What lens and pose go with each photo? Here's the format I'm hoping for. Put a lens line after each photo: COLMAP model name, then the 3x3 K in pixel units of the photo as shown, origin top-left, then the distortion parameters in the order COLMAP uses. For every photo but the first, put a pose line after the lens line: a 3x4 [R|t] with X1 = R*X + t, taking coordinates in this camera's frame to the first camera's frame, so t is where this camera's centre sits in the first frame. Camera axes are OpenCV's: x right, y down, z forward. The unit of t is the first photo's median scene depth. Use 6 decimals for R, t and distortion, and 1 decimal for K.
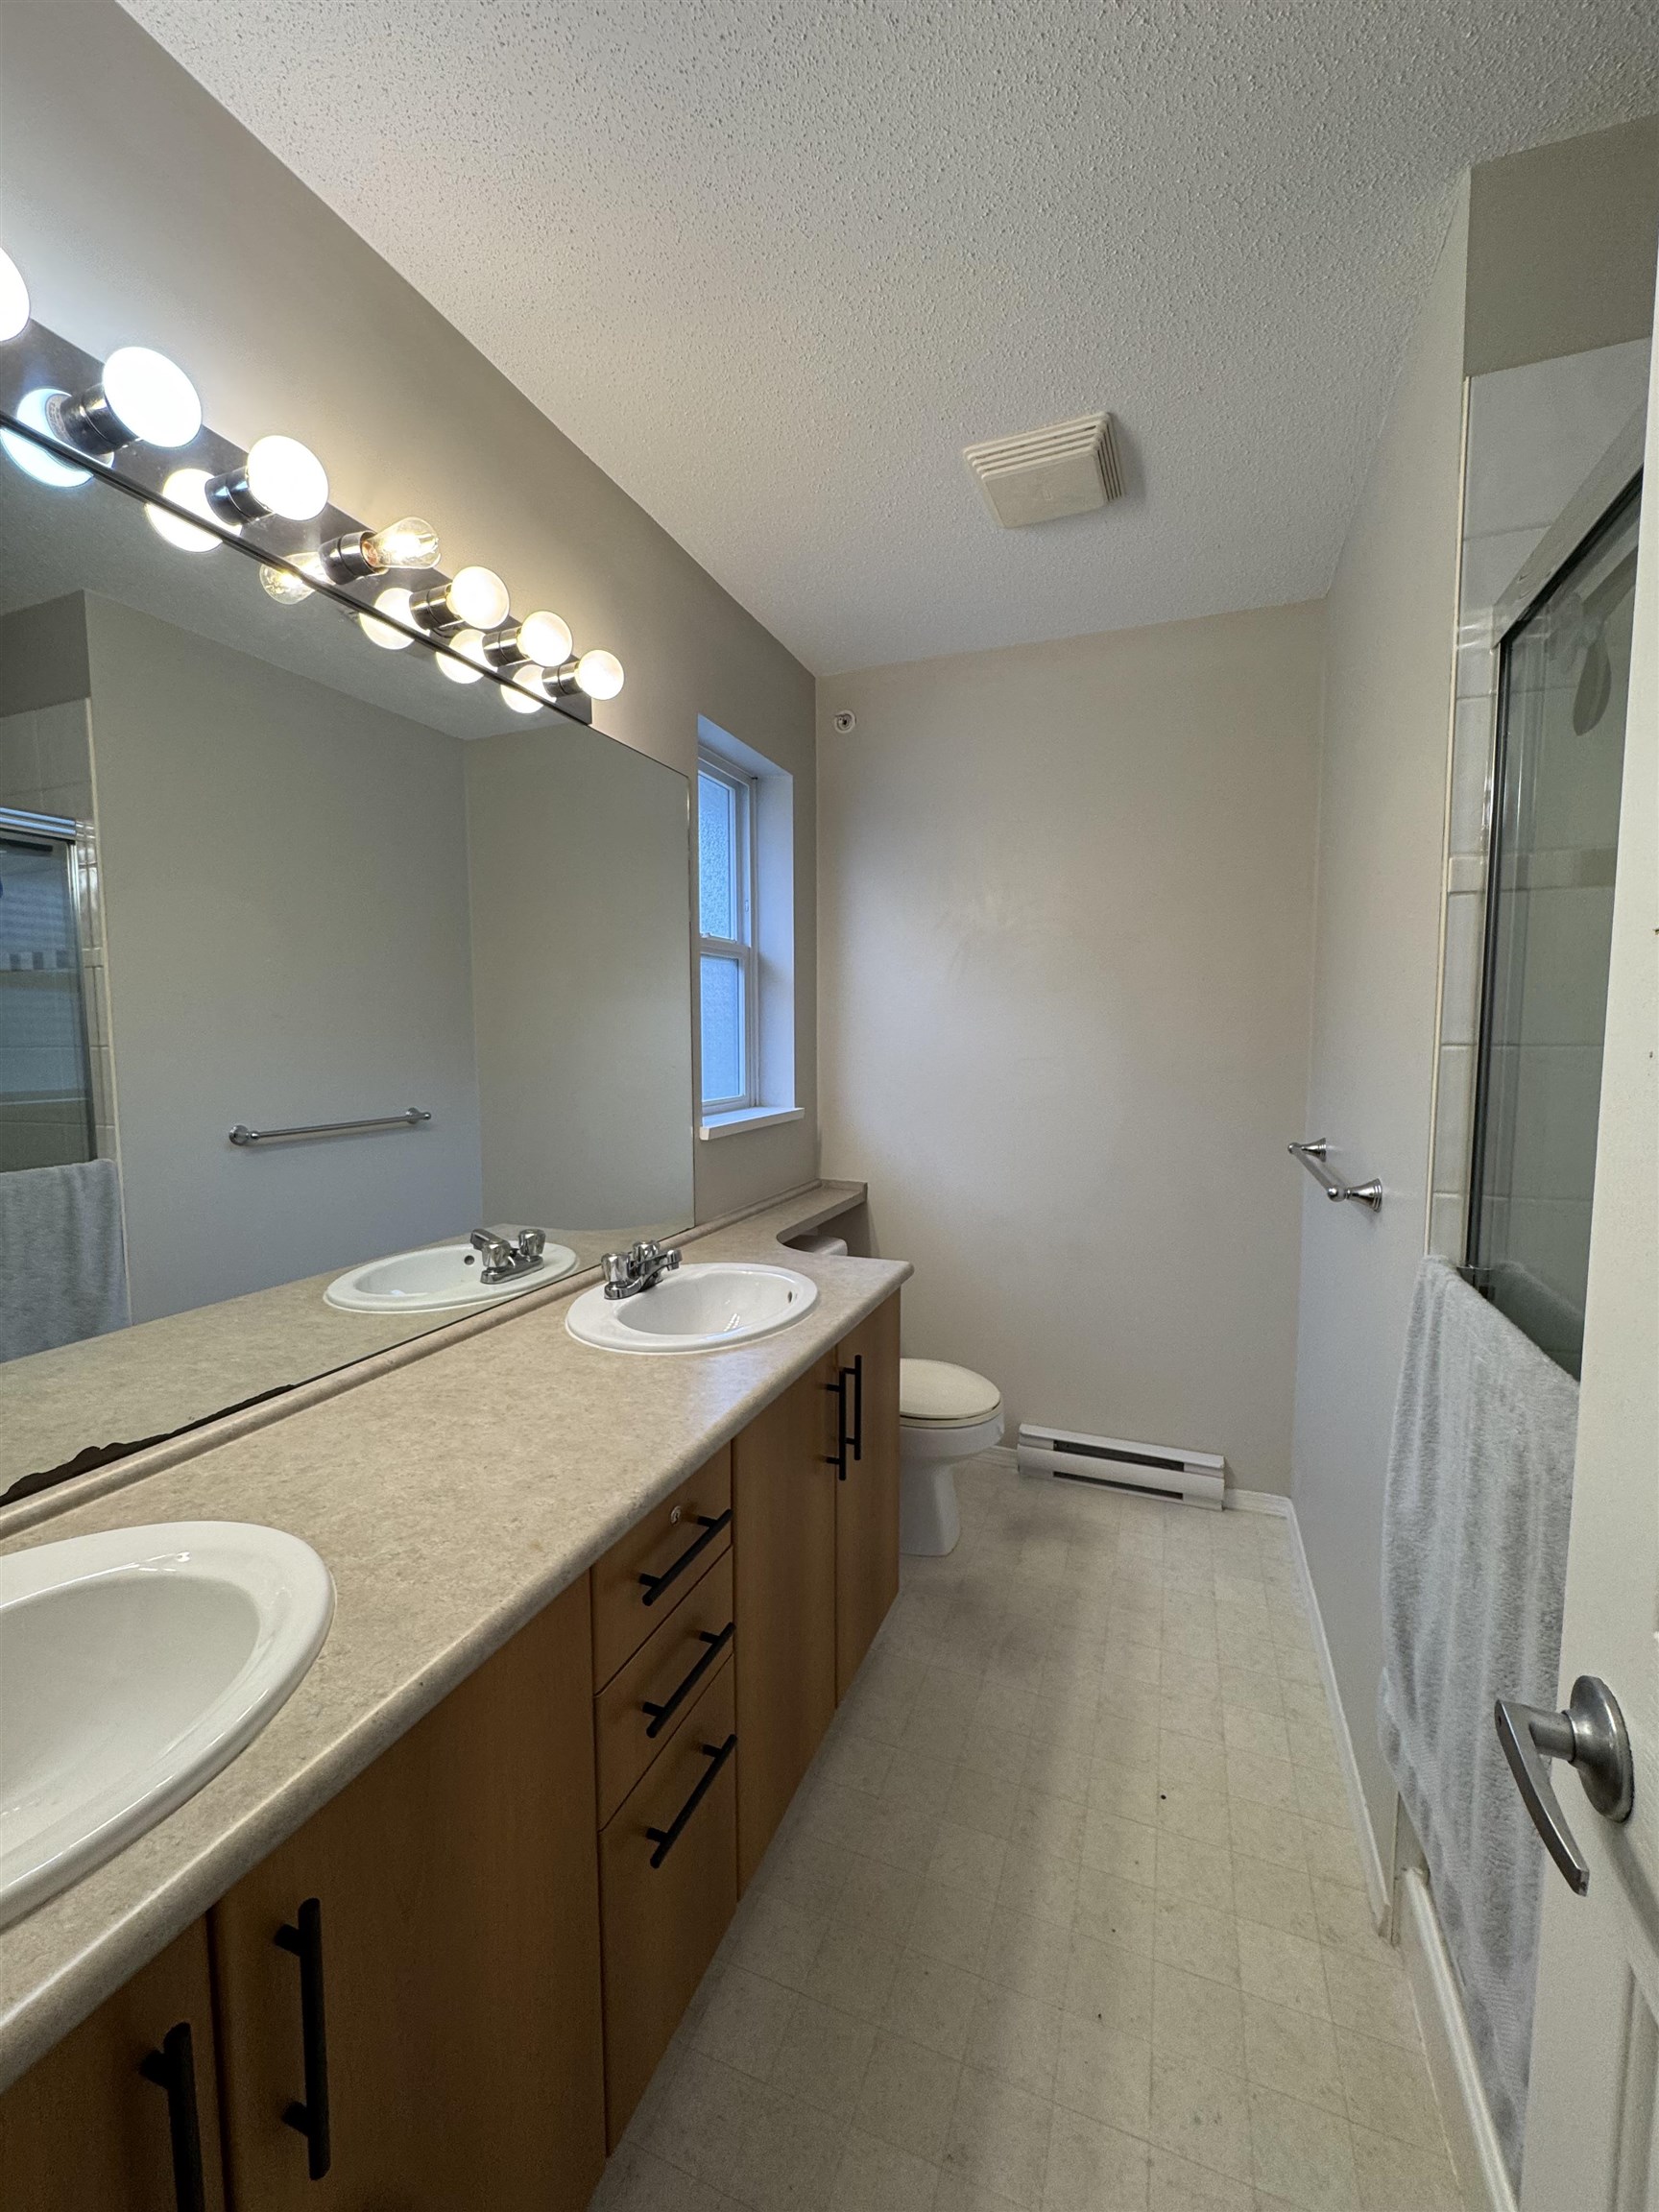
lens RADIAL K [[881.3, 0, 829.5], [0, 881.3, 1106.0], [0, 0, 1]] dist [-0.000371, 0.000253]
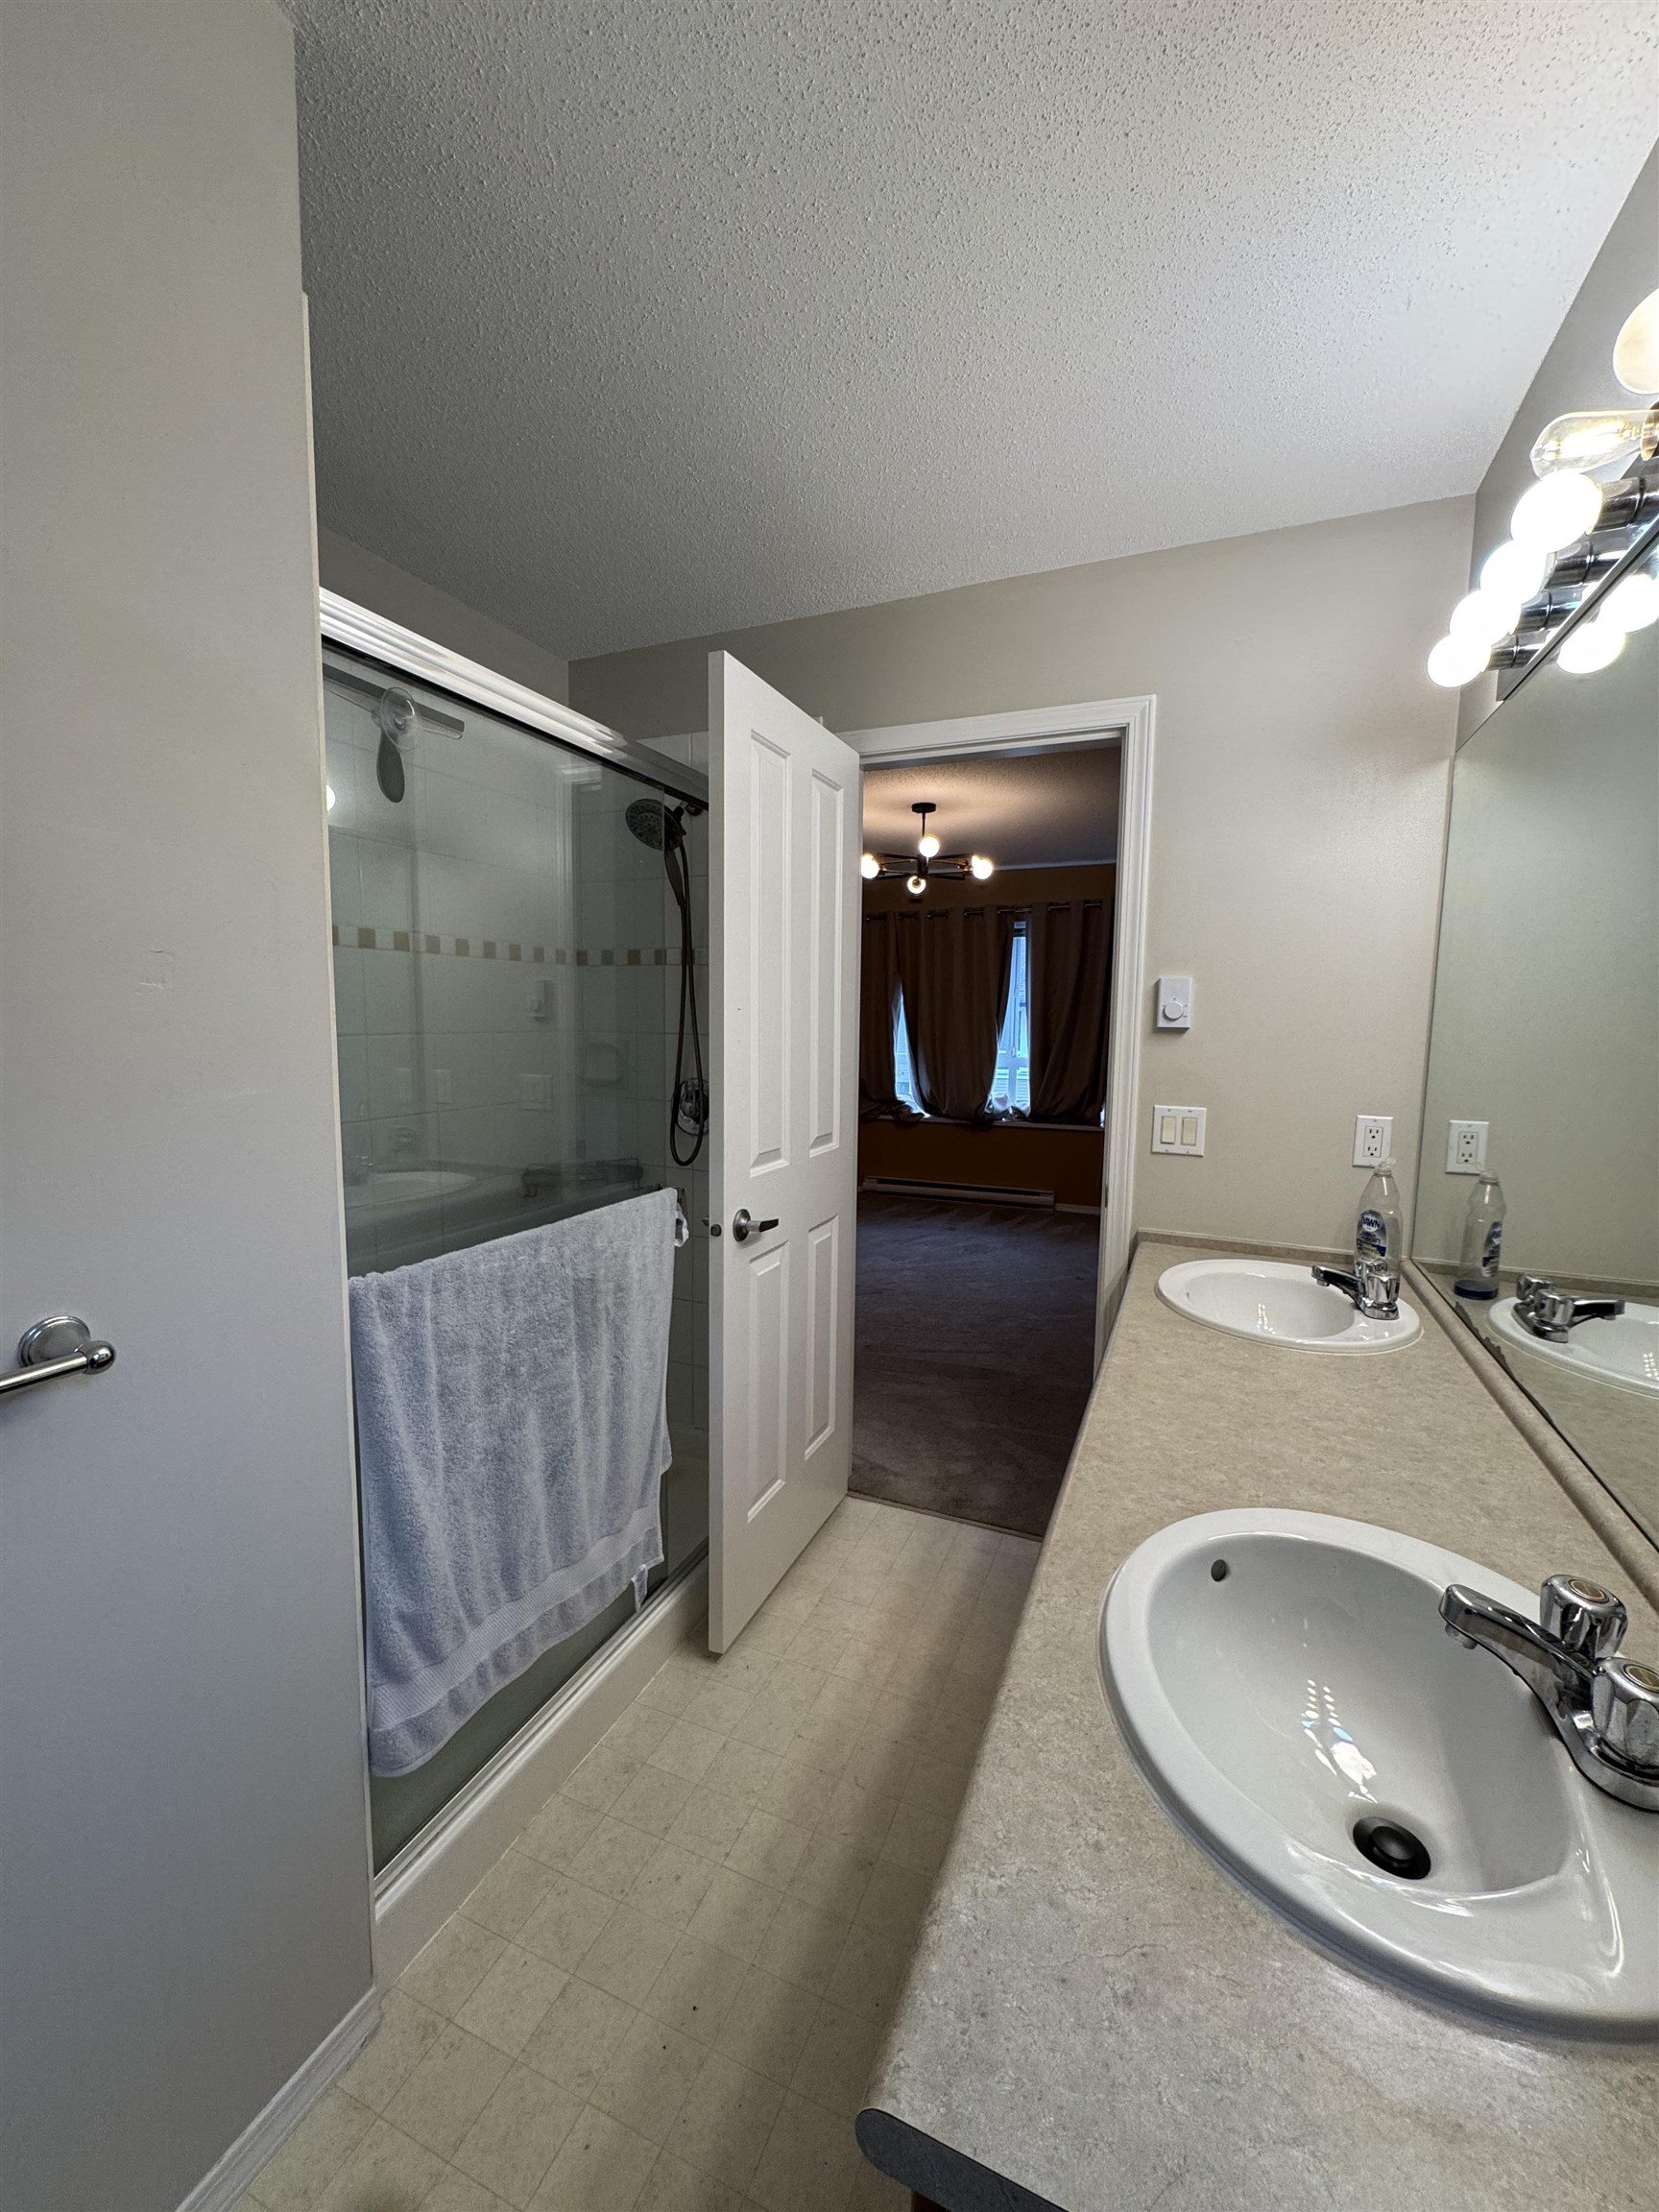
lens RADIAL K [[881.3, 0, 829.5], [0, 881.3, 1106.0], [0, 0, 1]] dist [-0.000371, 0.000253]
pose [[-0.999525, -0.015939, 0.026395, 0.172126], [-0.010854, 0.983120, 0.182637, -0.202294], [-0.028861, 0.182264, -0.982826, 2.005542]]
